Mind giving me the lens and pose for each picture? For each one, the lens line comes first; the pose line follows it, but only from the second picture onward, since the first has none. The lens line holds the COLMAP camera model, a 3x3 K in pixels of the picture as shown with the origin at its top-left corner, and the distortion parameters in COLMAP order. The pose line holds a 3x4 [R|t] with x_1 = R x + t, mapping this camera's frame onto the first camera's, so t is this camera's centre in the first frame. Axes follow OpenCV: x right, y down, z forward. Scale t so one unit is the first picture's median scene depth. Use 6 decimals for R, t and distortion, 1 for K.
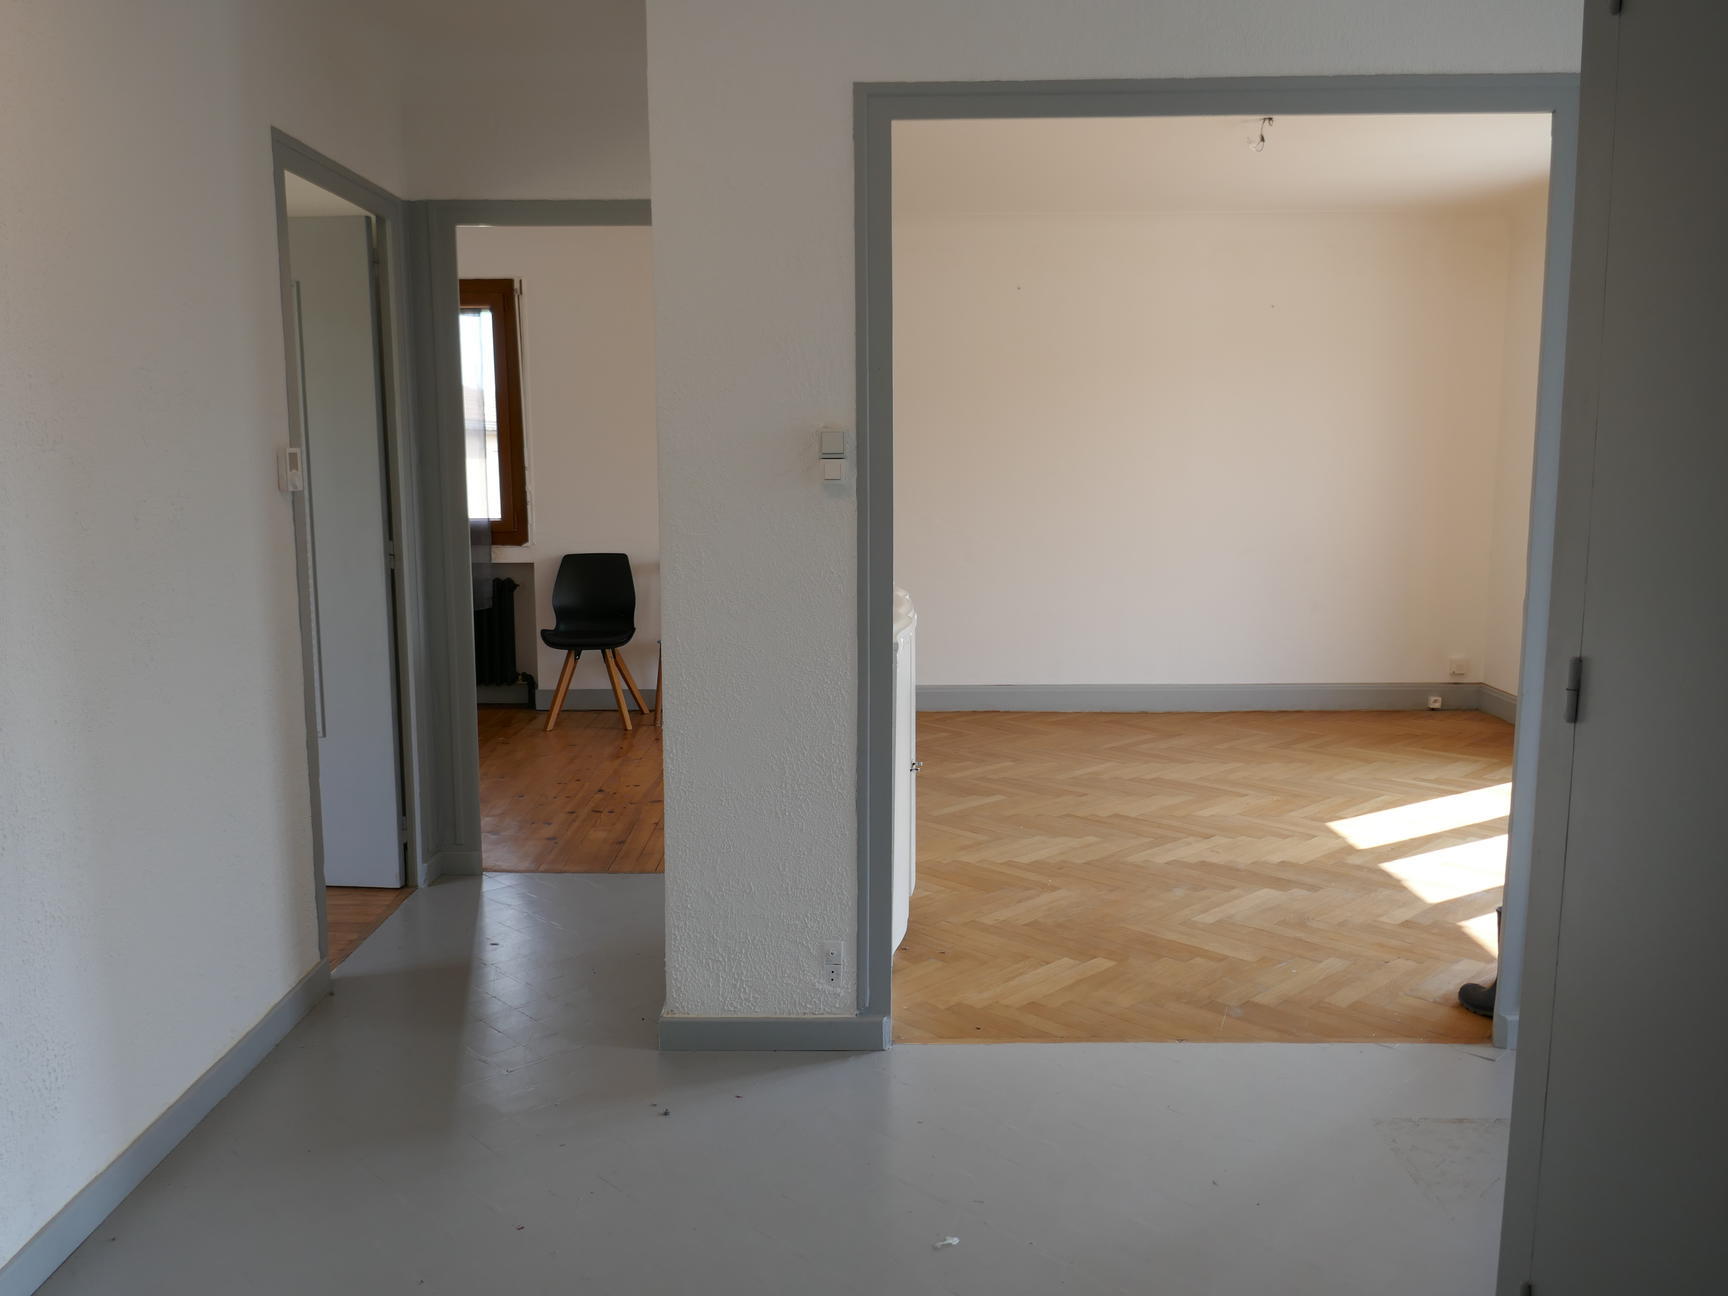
lens RADIAL K [[1376.9, 0, 864.0], [0, 1376.9, 648.0], [0, 0, 1]] dist [-0.011138, -0.007593]
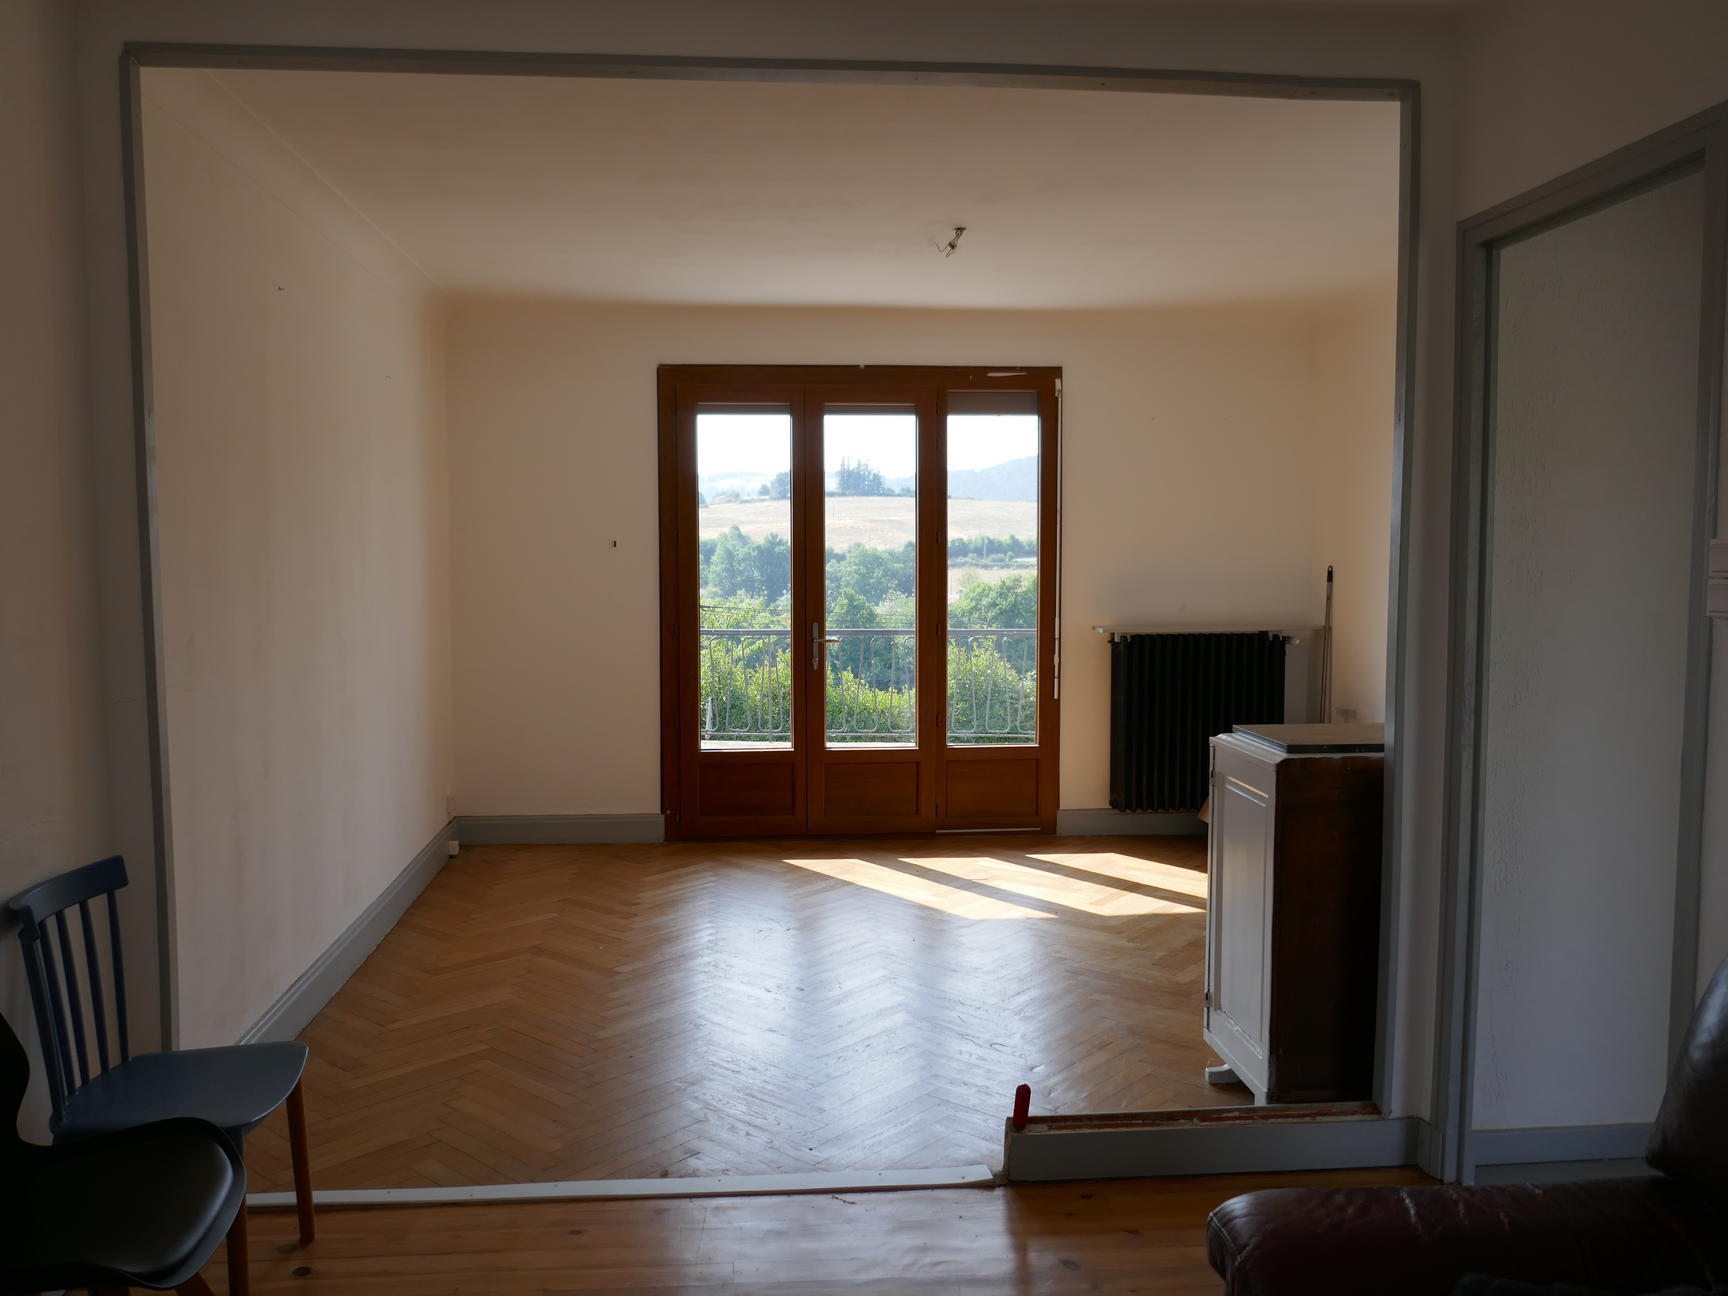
lens RADIAL K [[1376.9, 0, 864.0], [0, 1376.9, 648.0], [0, 0, 1]] dist [-0.011138, -0.007593]
pose [[-0.108071, -0.069944, 0.991680, -0.585758], [0.146545, 0.985504, 0.085479, -0.152358], [-0.983283, 0.154563, -0.096255, 1.007822]]
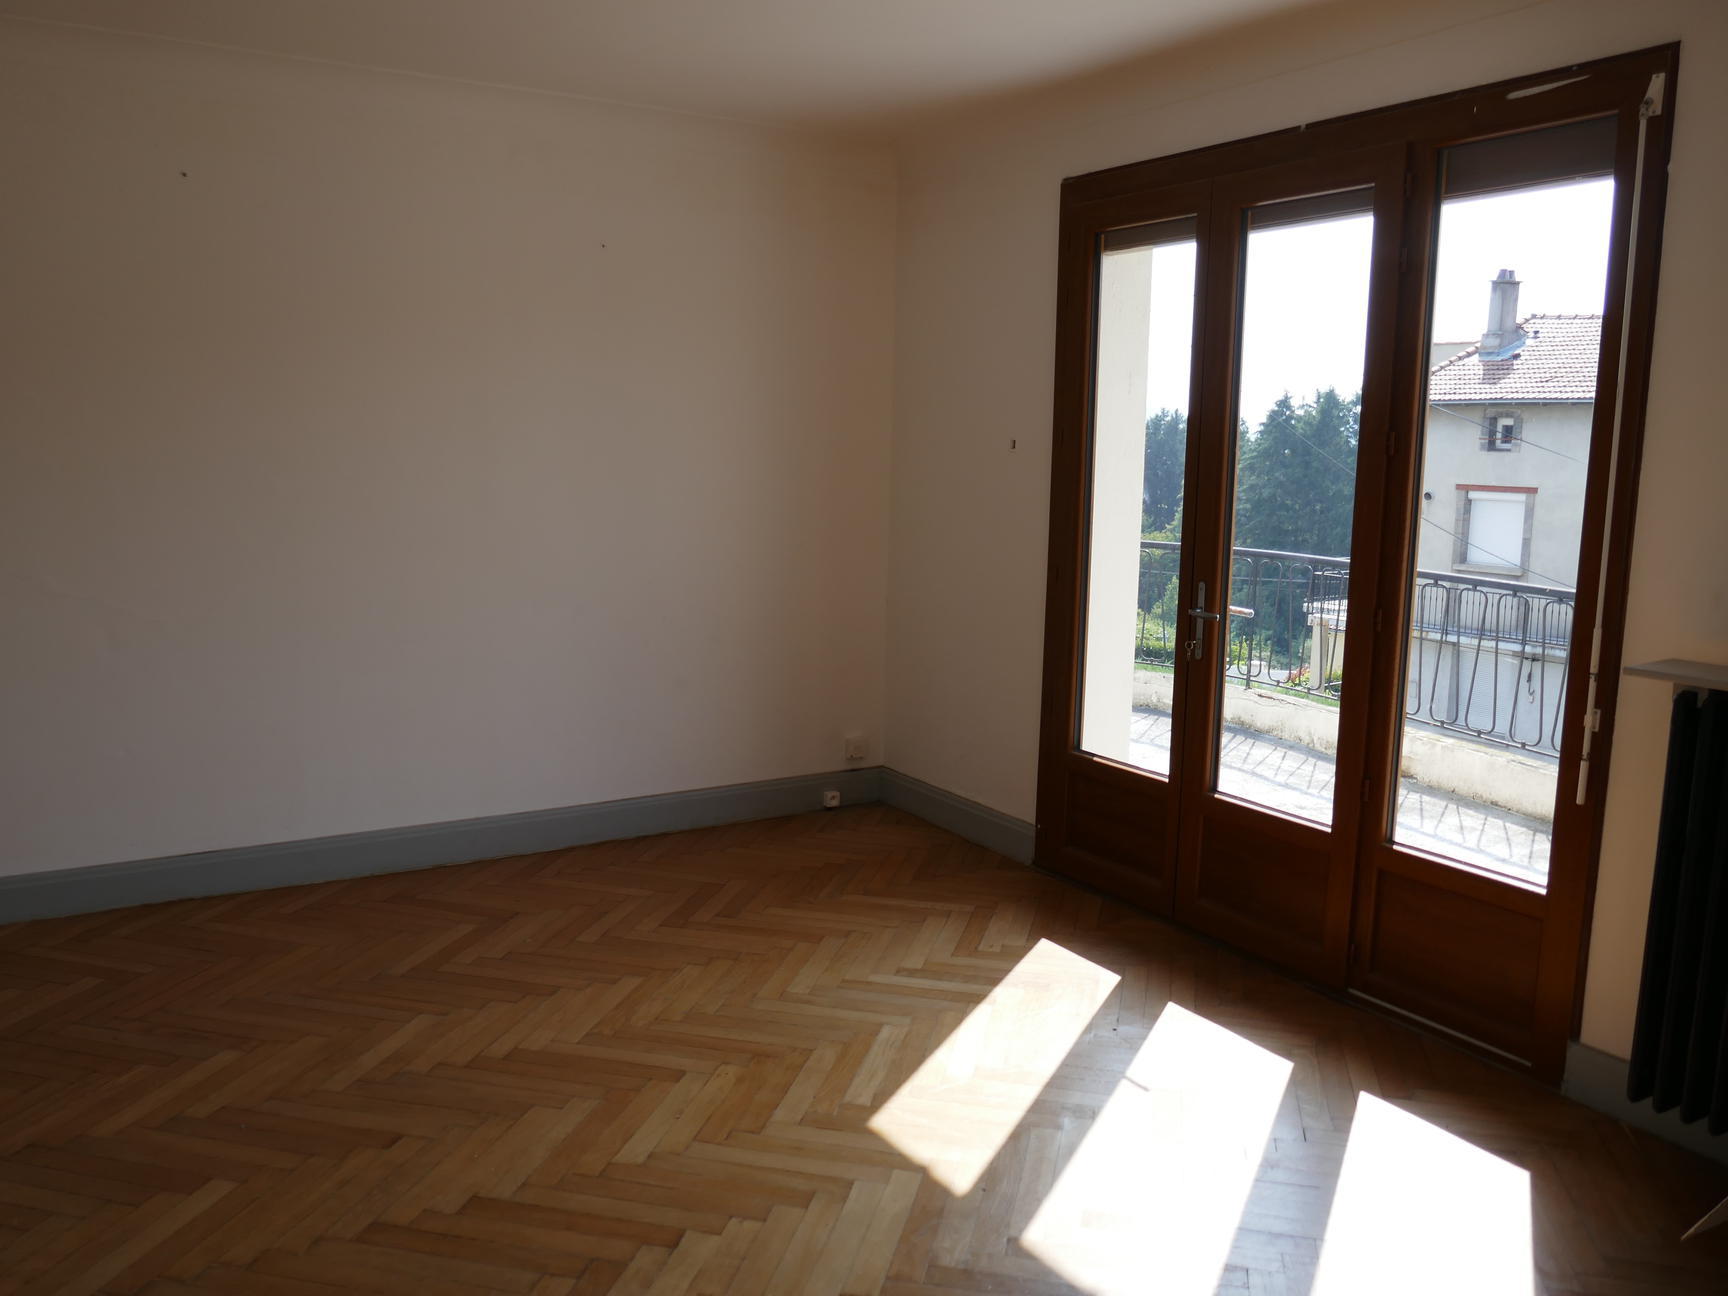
lens RADIAL K [[1437.8, 0, 864.0], [0, 1437.8, 648.0], [0, 0, 1]] dist [-0.003570, -0.005052]
pose [[0.850309, -0.064116, 0.522364, 0.035901], [0.060524, 0.997879, 0.023960, -0.074576], [-0.522792, 0.011242, 0.852386, 0.406993]]
